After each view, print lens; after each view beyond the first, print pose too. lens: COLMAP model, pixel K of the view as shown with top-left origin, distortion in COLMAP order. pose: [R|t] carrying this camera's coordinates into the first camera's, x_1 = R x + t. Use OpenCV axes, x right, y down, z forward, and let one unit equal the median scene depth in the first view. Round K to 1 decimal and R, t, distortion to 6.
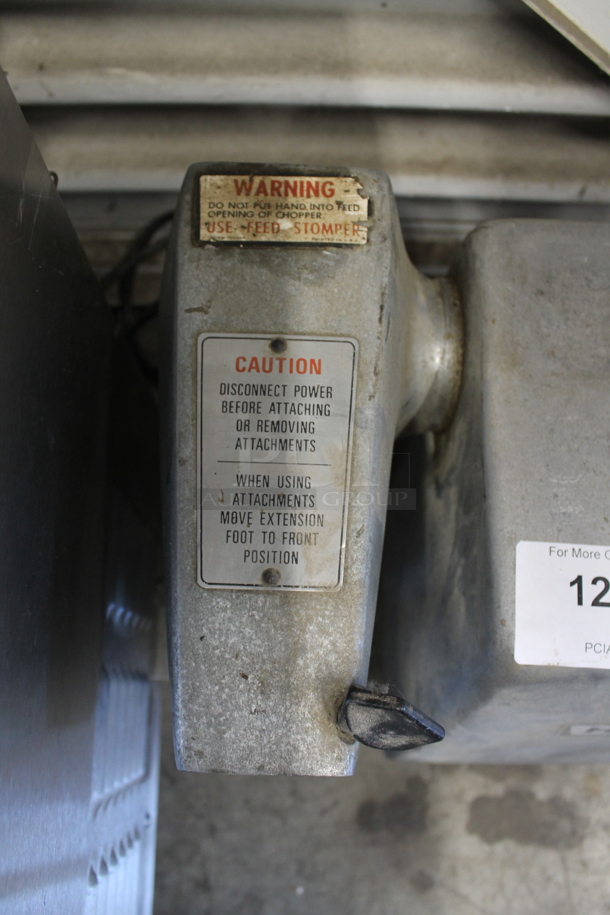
lens RADIAL K [[770.3, 0, 305.0], [0, 770.3, 457.5], [0, 0, 1]] dist [-0.164866, 0.138883]
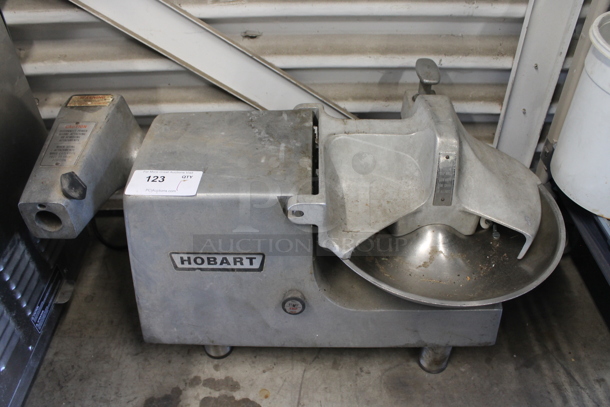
lens RADIAL K [[513.5, 0, 305.0], [0, 513.5, 203.5], [0, 0, 1]] dist [-0.164866, 0.138883]
pose [[0.999452, -0.028263, -0.017210, 0.553061], [0.015201, 0.854104, -0.519881, 0.733927], [0.029392, 0.519334, 0.854065, -0.427292]]
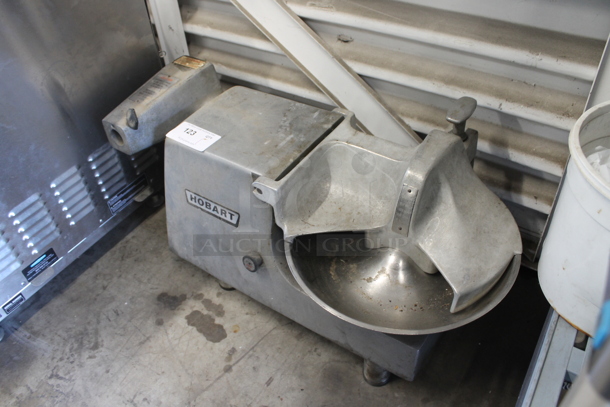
lens RADIAL K [[513.5, 0, 305.0], [0, 513.5, 203.5], [0, 0, 1]] dist [-0.164866, 0.138883]
pose [[0.834811, 0.315378, -0.451251, 1.233225], [-0.497763, 0.782569, -0.373922, 0.650132], [0.235209, 0.536770, 0.810281, -0.520568]]
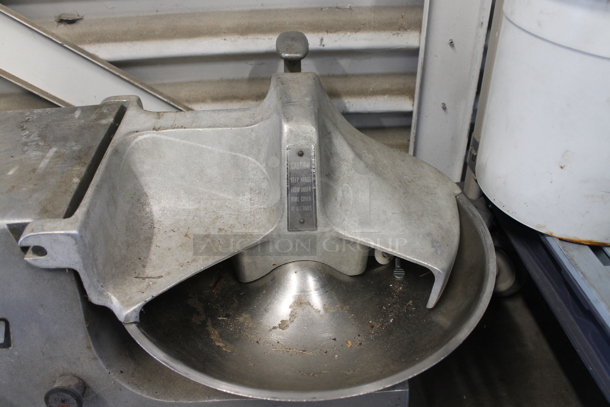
lens RADIAL K [[513.5, 0, 305.0], [0, 513.5, 203.5], [0, 0, 1]] dist [-0.164866, 0.138883]
pose [[0.996274, -0.073402, 0.045271, 0.837247], [0.085901, 0.798135, -0.596323, 0.544183], [0.007639, 0.597990, 0.801467, -0.026327]]
